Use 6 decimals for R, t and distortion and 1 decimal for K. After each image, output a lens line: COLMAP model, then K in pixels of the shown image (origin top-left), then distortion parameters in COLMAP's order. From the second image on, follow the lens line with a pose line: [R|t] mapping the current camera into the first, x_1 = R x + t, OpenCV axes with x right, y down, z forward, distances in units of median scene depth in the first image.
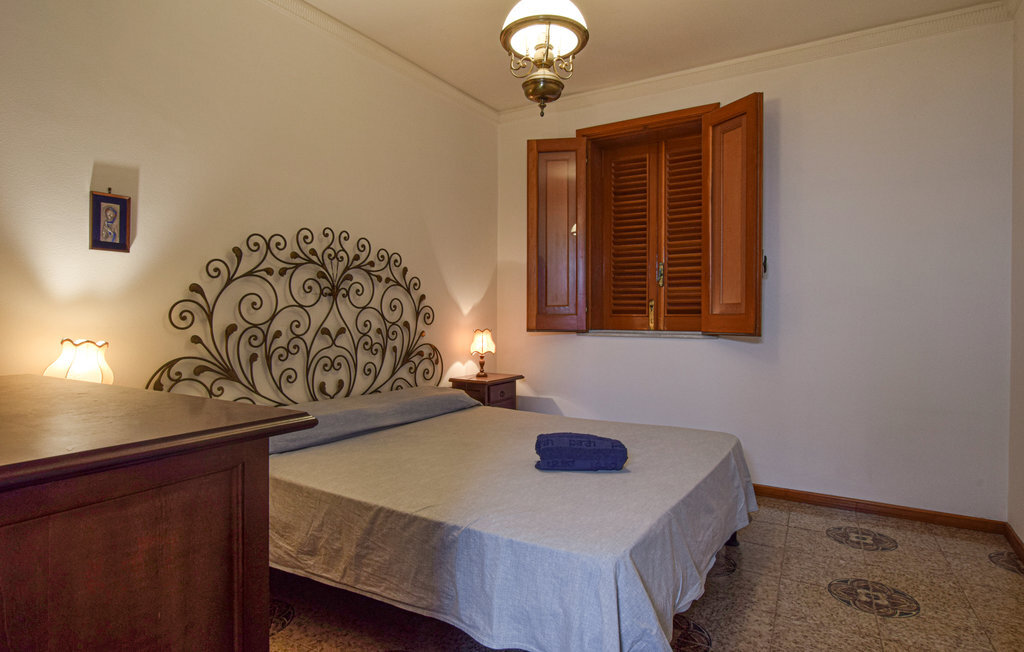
lens RADIAL K [[560.7, 0, 515.9], [0, 560.7, 324.4], [0, 0, 1]] dist [-0.032897, 0.002948]
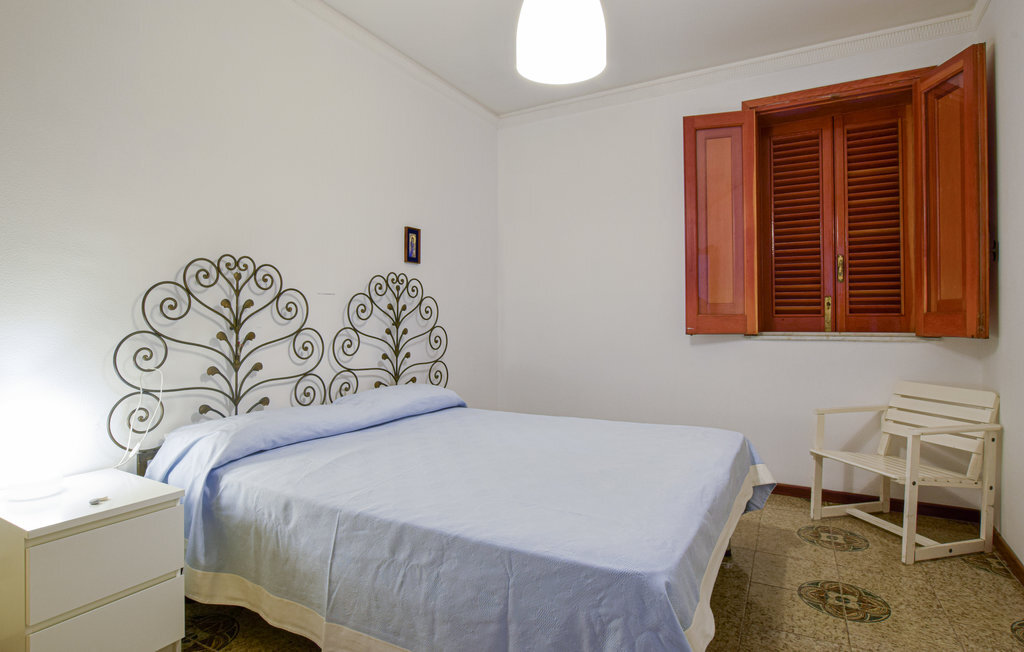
lens RADIAL K [[552.0, 0, 508.1], [0, 552.0, 316.7], [0, 0, 1]] dist [0.004708, 0.000399]
pose [[0.999314, -0.003879, 0.036824, -0.288223], [0.004766, 0.999700, -0.024020, 0.004922], [-0.036720, 0.024179, 0.999033, 0.158399]]
